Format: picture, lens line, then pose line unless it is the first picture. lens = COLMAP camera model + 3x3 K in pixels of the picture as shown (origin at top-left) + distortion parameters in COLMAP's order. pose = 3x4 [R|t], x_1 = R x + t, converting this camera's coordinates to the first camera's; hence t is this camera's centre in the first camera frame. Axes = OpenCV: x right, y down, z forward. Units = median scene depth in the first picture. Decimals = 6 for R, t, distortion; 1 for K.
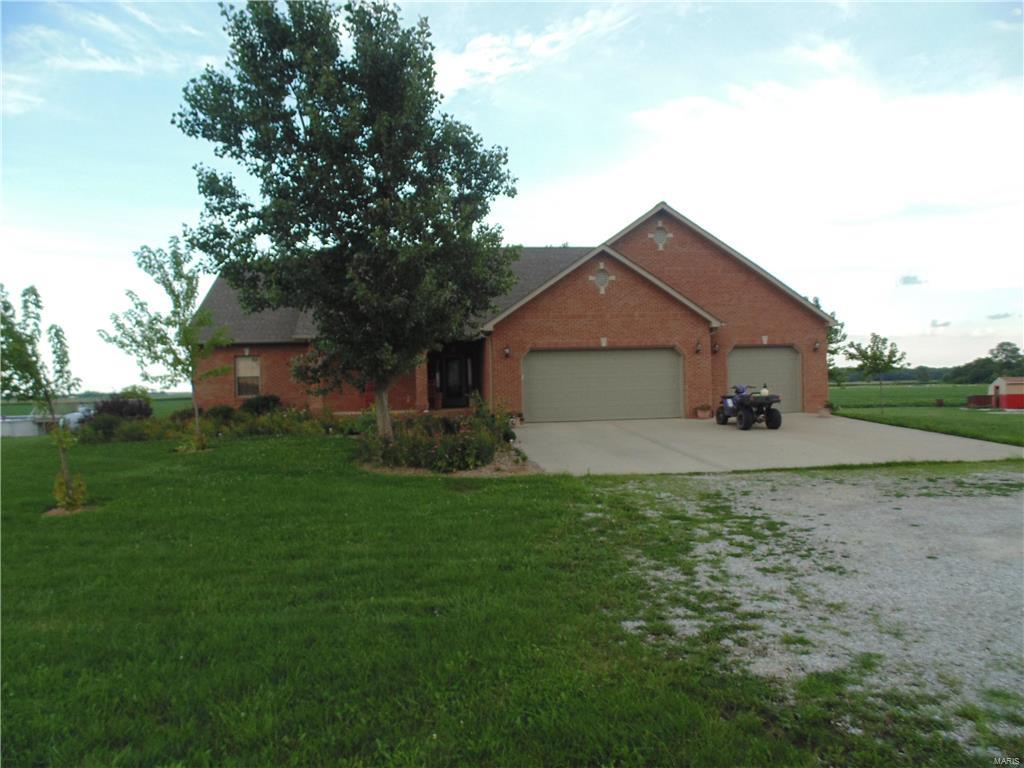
lens RADIAL K [[706.4, 0, 512.5], [0, 706.4, 387.4], [0, 0, 1]] dist [-0.016574, -0.001745]
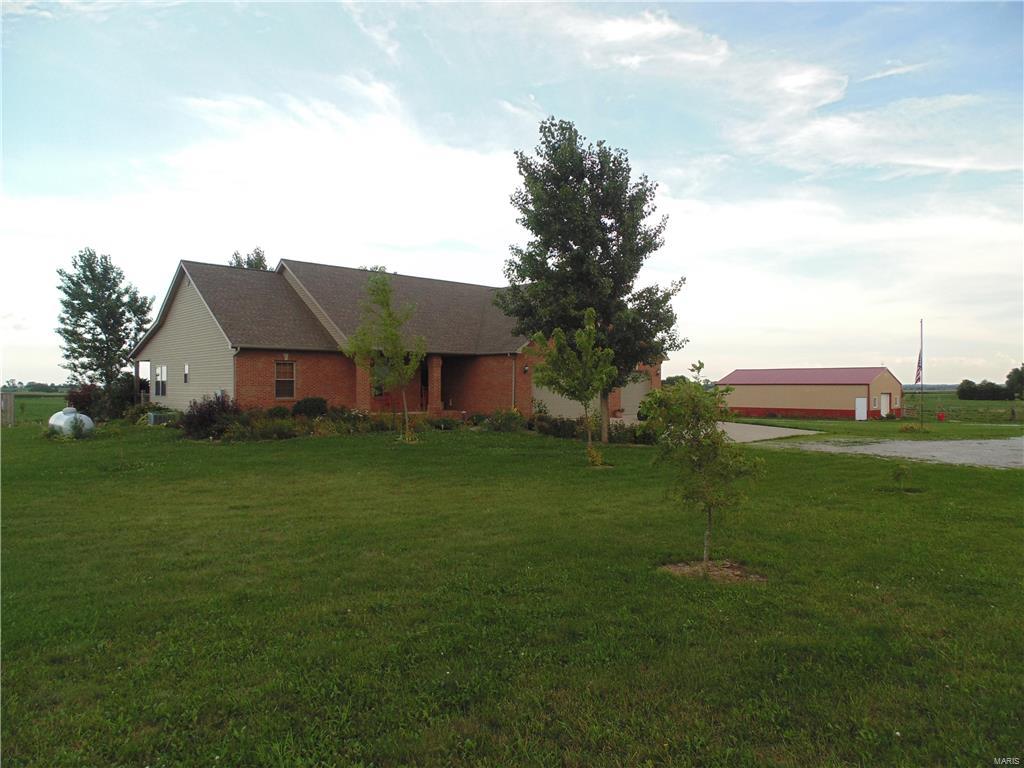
lens RADIAL K [[706.4, 0, 512.9], [0, 706.4, 383.5], [0, 0, 1]] dist [-0.016574, -0.001745]
pose [[0.801291, 0.028029, 0.597618, -1.021158], [-0.018309, 0.999583, -0.022332, 0.011643], [-0.597995, 0.006953, 0.801470, -0.118984]]
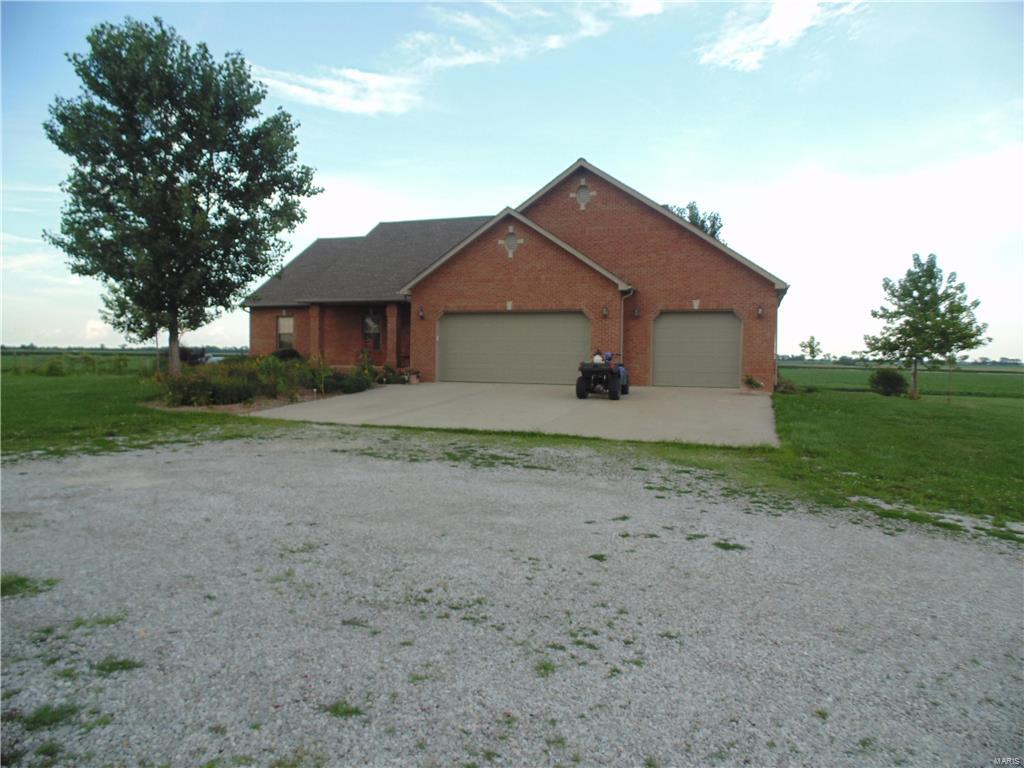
lens RADIAL K [[706.4, 0, 492.6], [0, 706.4, 396.1], [0, 0, 1]] dist [-0.016574, -0.001745]
pose [[0.884870, 0.063995, -0.461421, 0.706091], [-0.037042, 0.997049, 0.067246, -0.002581], [0.464363, -0.042412, 0.884629, 0.107449]]
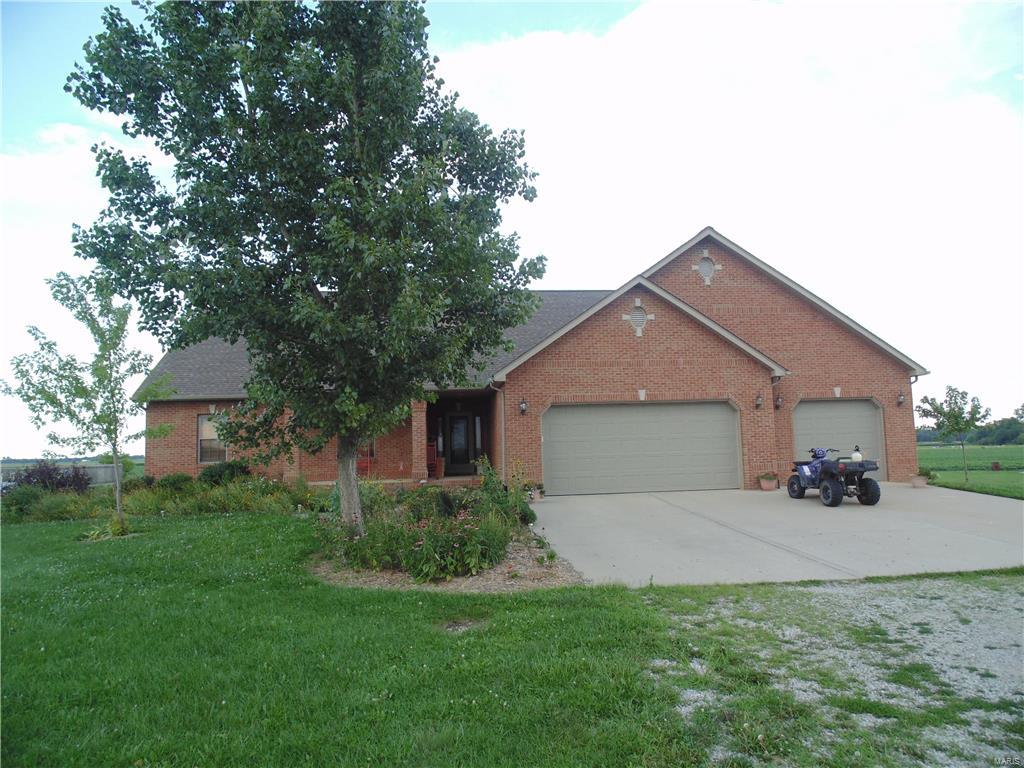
lens RADIAL K [[706.4, 0, 510.8], [0, 706.4, 387.3], [0, 0, 1]] dist [-0.016574, -0.001745]
pose [[0.999805, -0.004181, -0.019320, -0.006954], [0.002454, 0.996069, -0.088549, -0.001886], [0.019614, 0.088485, 0.995884, 0.228361]]
